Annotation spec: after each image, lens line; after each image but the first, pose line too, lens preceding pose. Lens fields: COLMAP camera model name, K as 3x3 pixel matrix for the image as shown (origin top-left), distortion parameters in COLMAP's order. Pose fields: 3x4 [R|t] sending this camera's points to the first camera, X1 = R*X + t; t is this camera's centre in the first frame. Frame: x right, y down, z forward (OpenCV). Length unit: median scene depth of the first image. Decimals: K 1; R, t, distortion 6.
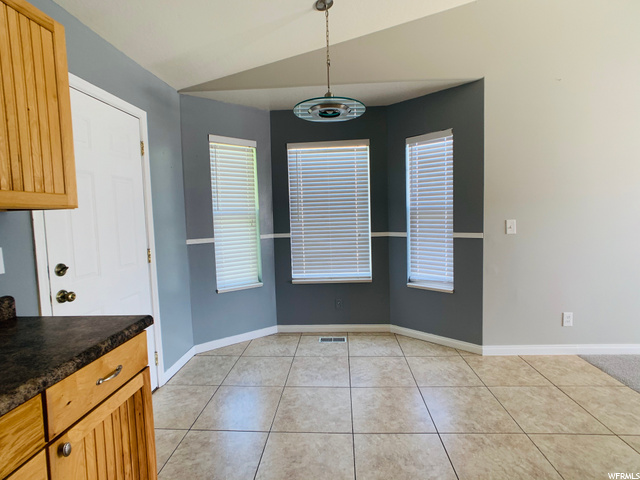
lens RADIAL K [[311.2, 0, 320.0], [0, 311.2, 240.0], [0, 0, 1]] dist [0.000734, 0.000097]
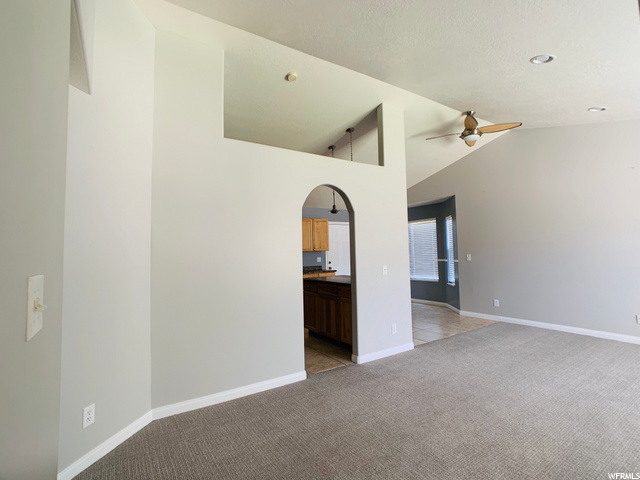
lens RADIAL K [[311.2, 0, 320.0], [0, 311.2, 240.0], [0, 0, 1]] dist [0.000734, 0.000097]
pose [[0.587575, -0.020192, -0.808918, 1.688439], [-0.055900, 0.996287, -0.065473, 0.036531], [0.807237, 0.083689, 0.584265, -1.122353]]
